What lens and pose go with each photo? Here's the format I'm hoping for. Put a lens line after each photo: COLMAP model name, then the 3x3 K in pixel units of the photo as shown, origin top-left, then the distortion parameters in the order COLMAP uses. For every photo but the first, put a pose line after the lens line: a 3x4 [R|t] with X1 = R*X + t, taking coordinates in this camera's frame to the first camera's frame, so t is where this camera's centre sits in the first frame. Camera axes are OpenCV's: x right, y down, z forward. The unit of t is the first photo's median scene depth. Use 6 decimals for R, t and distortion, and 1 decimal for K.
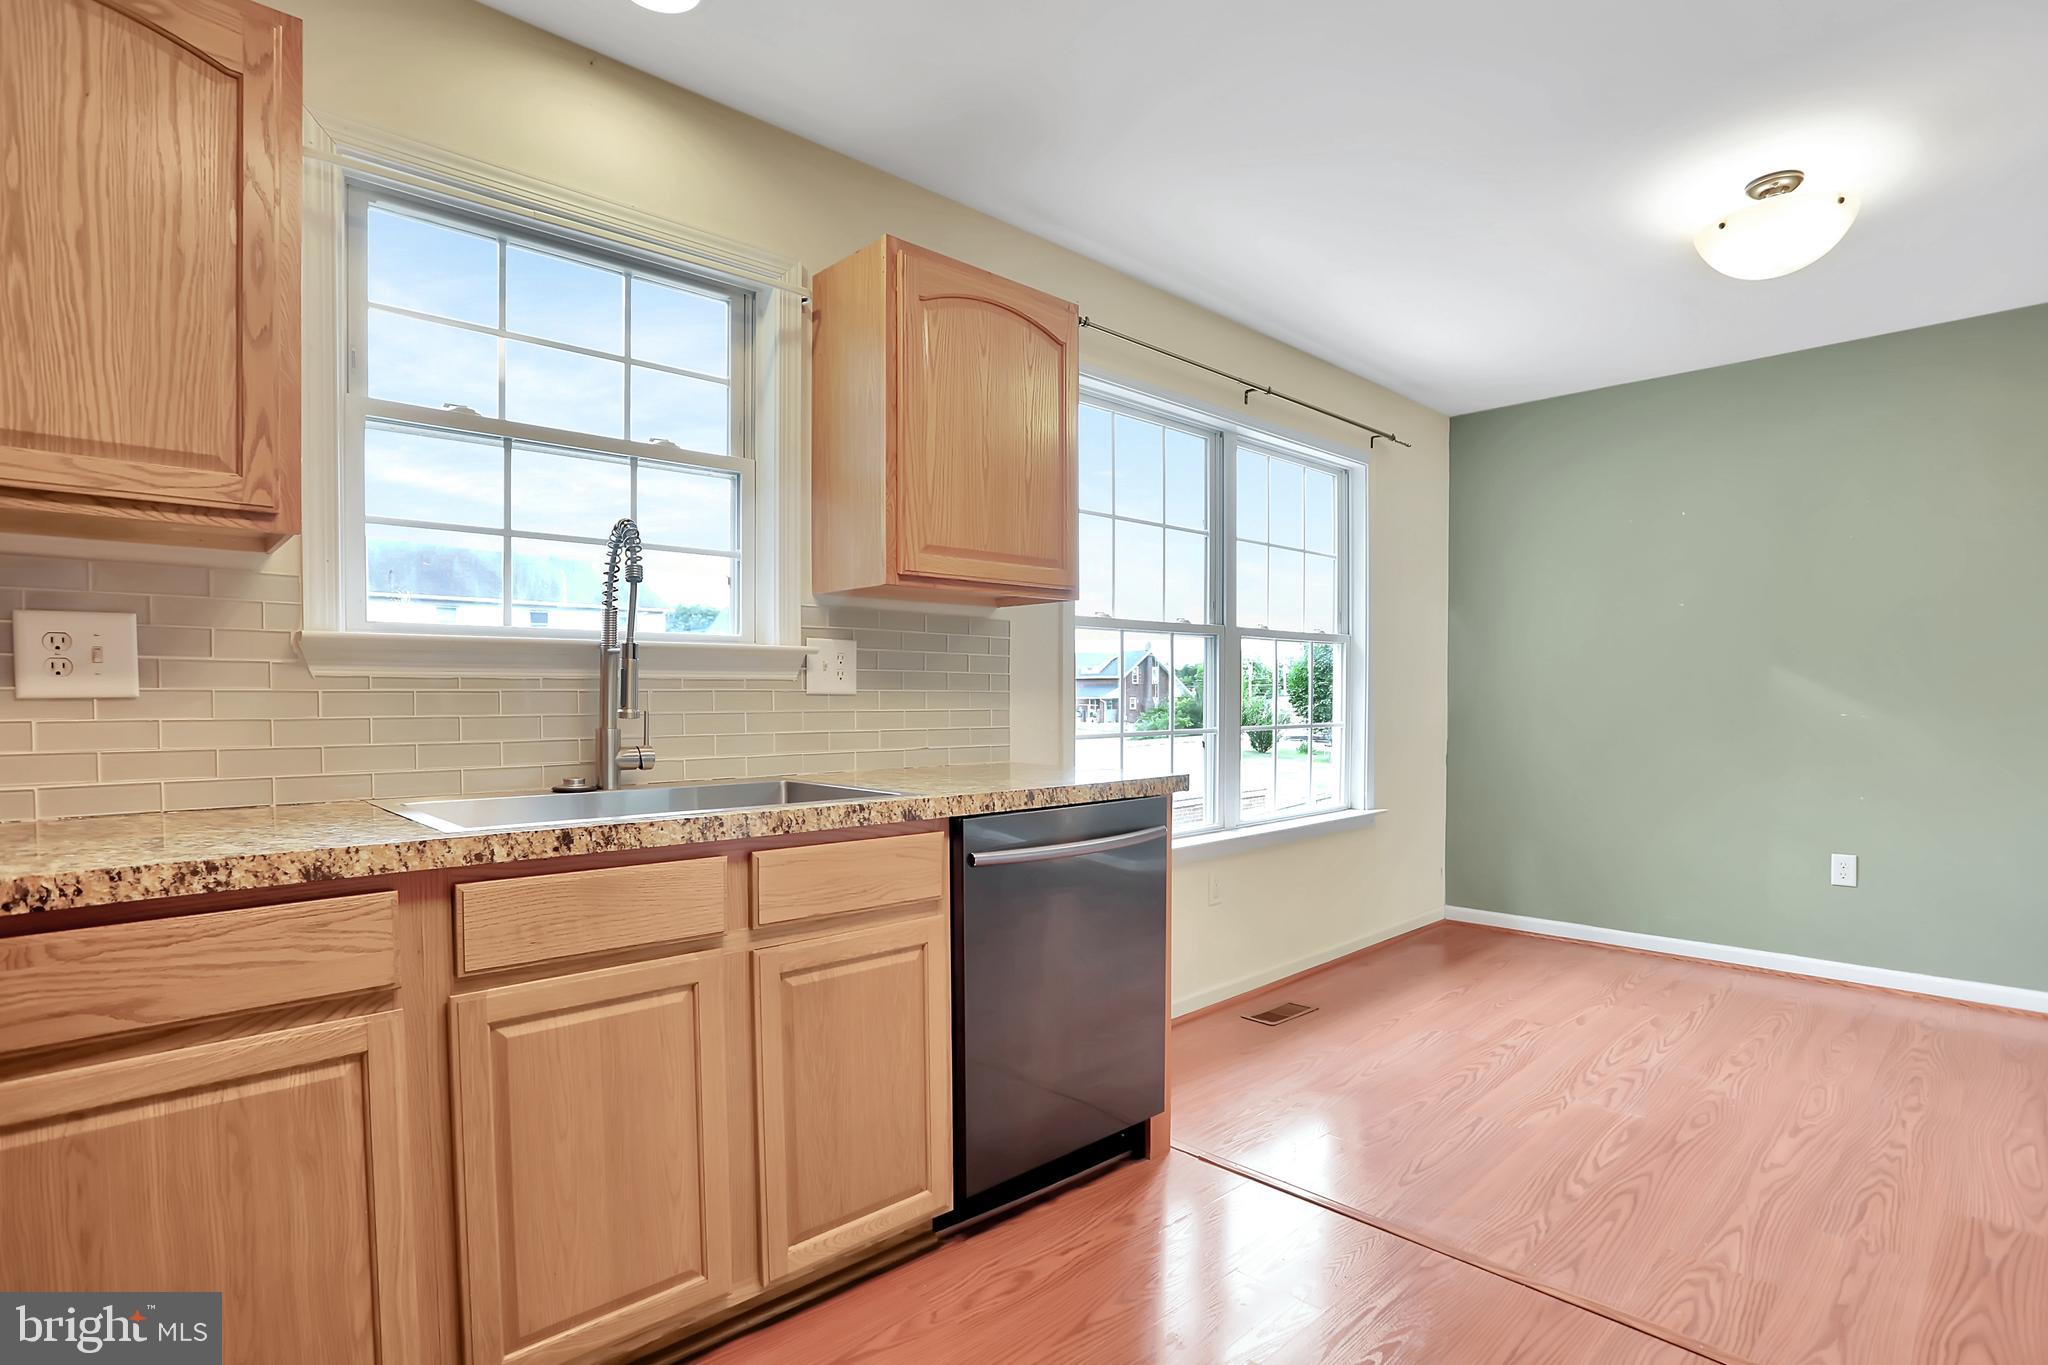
lens RADIAL K [[1004.5, 0, 1015.7], [0, 1004.5, 720.4], [0, 0, 1]] dist [-0.073813, 0.026732]
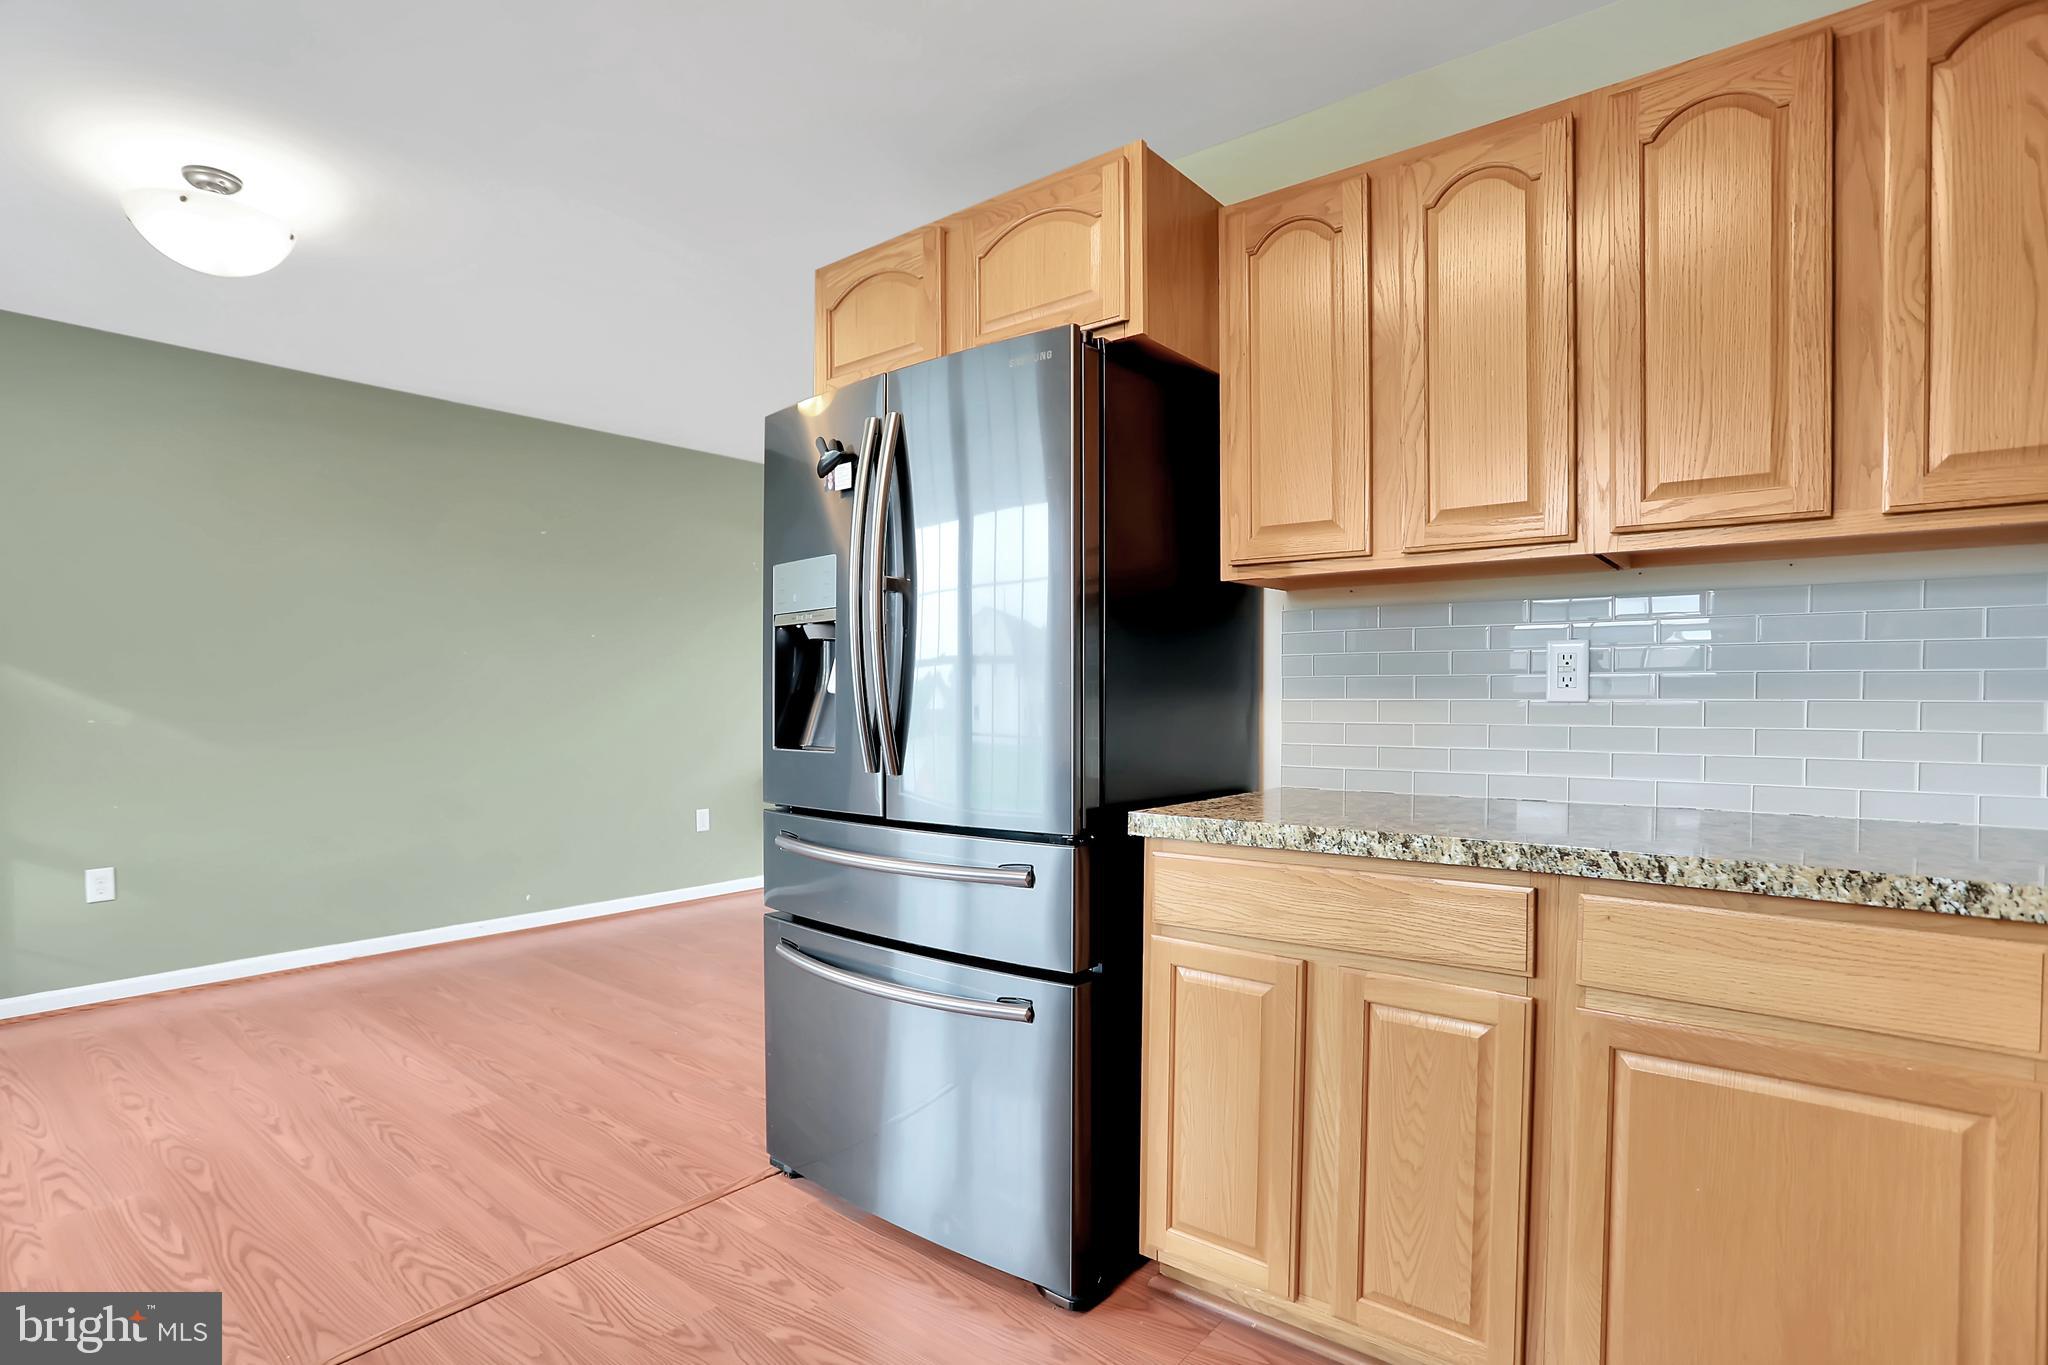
lens RADIAL K [[1004.5, 0, 1015.7], [0, 1004.5, 720.4], [0, 0, 1]] dist [-0.073813, 0.026732]
pose [[-0.139047, -0.023824, 0.989999, -0.314179], [0.028432, 0.999202, 0.028039, -0.013671], [-0.989878, 0.032046, -0.138258, 0.361258]]
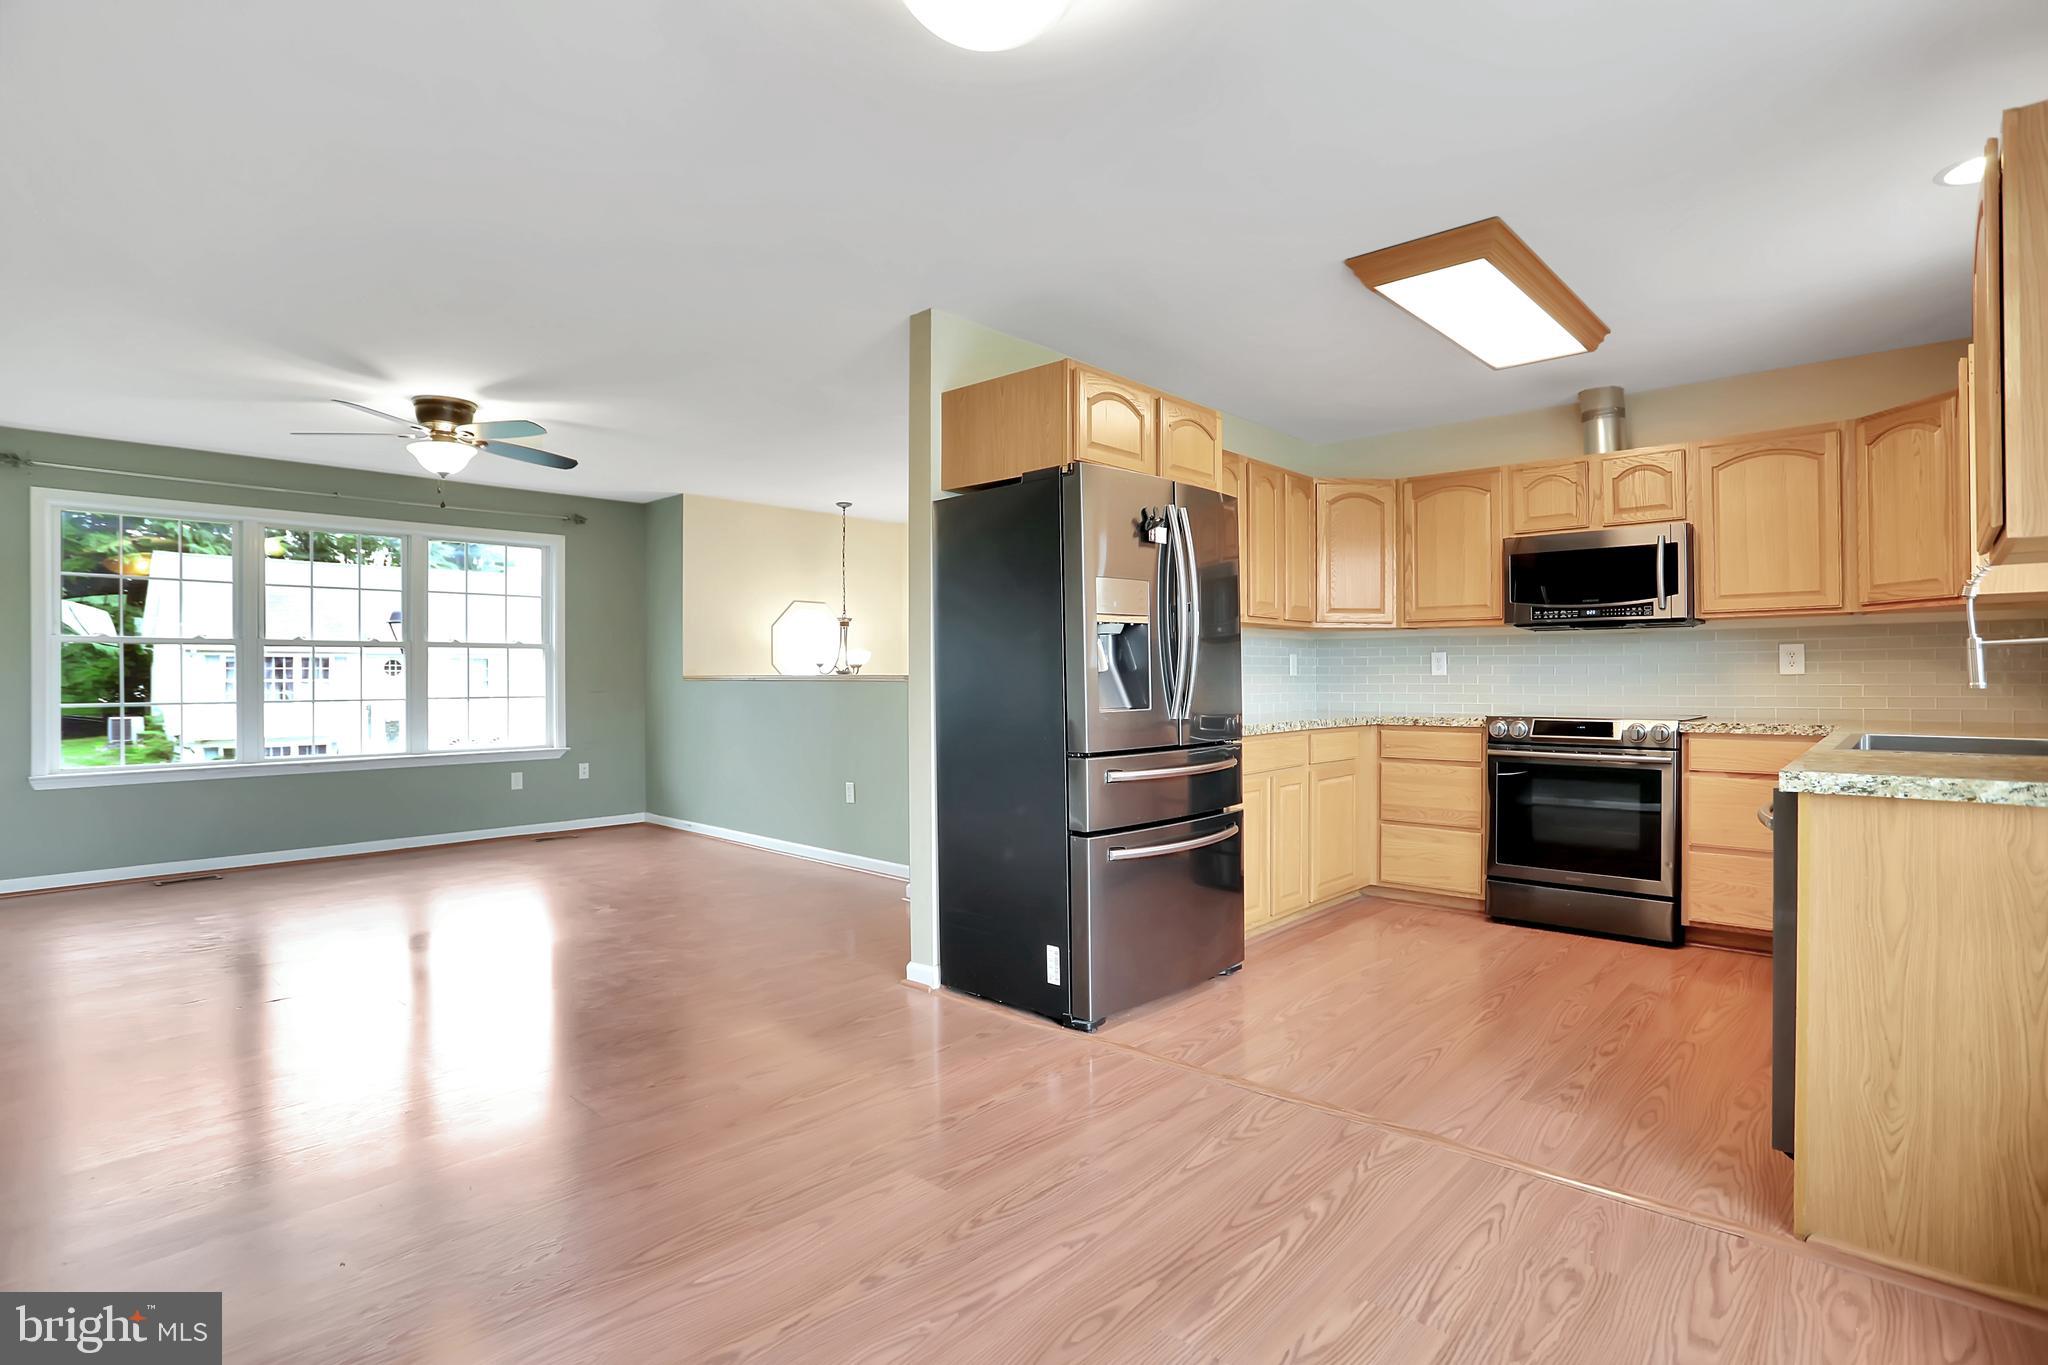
lens RADIAL K [[1033.2, 0, 1021.0], [0, 1033.2, 678.4], [0, 0, 1]] dist [-0.082244, 0.041812]
pose [[-0.996770, 0.005559, -0.080113, 0.864401], [0.003152, 0.999541, 0.030142, -0.050461], [0.080243, 0.029792, -0.996330, 1.779553]]
